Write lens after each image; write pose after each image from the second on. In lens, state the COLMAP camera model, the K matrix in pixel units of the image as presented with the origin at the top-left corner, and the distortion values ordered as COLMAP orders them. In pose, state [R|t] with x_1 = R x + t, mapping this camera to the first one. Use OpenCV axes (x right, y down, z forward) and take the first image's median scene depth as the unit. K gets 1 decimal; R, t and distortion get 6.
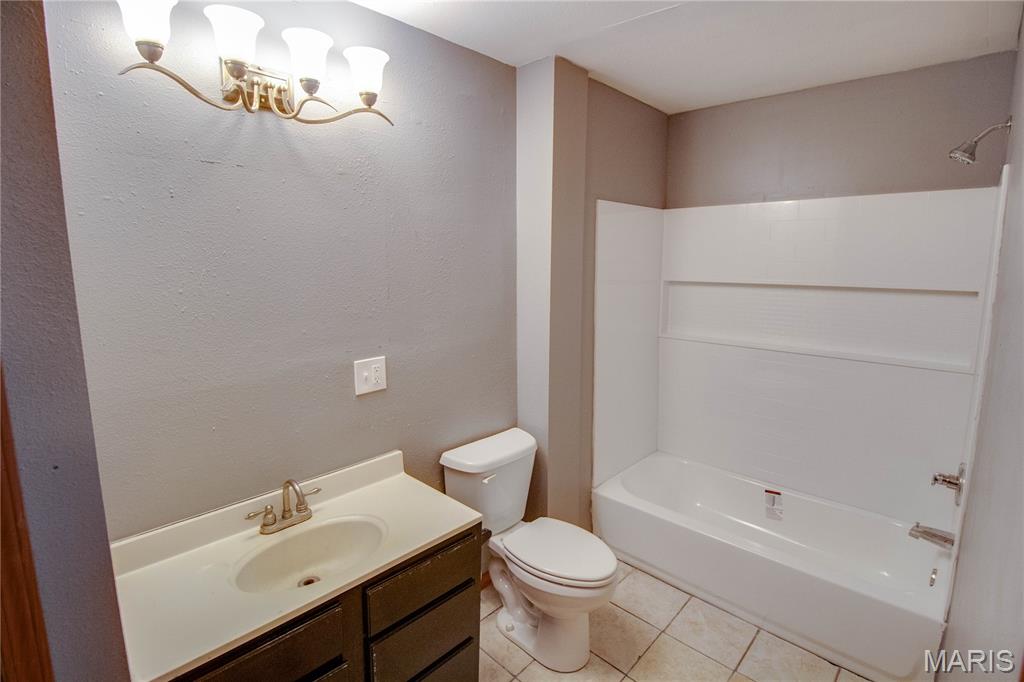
lens RADIAL K [[505.2, 0, 515.9], [0, 505.2, 328.8], [0, 0, 1]] dist [0.000020, -0.011591]
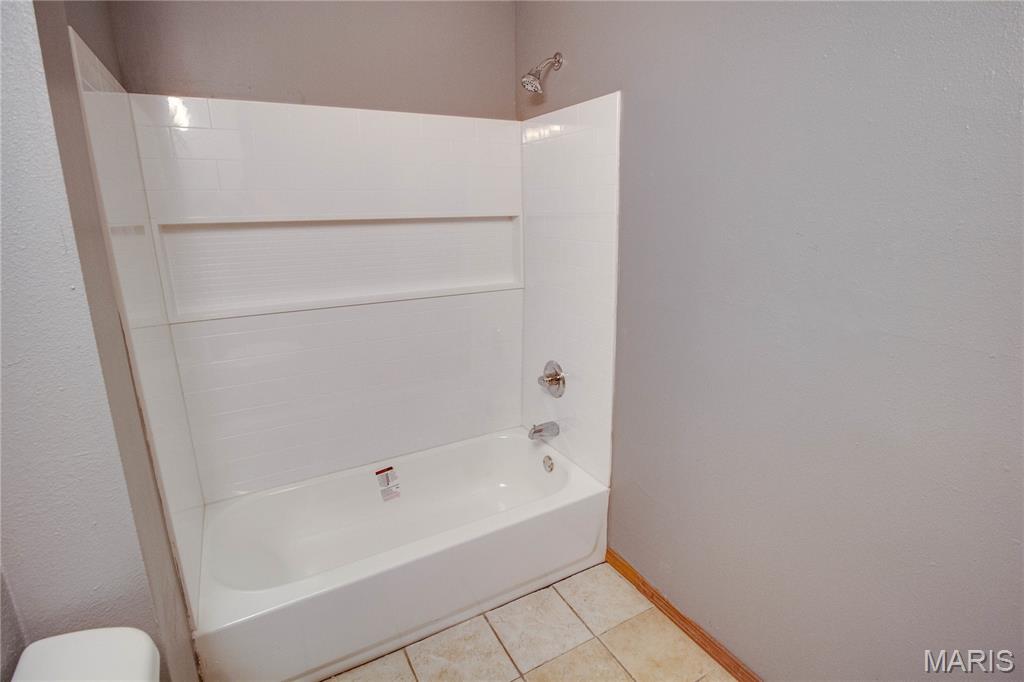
lens RADIAL K [[505.2, 0, 515.9], [0, 505.2, 328.8], [0, 0, 1]] dist [0.000020, -0.011591]
pose [[0.287678, -0.220712, 0.931948, -0.164273], [0.154847, 0.970999, 0.182161, -0.025685], [-0.945126, 0.091906, 0.313512, 0.512614]]
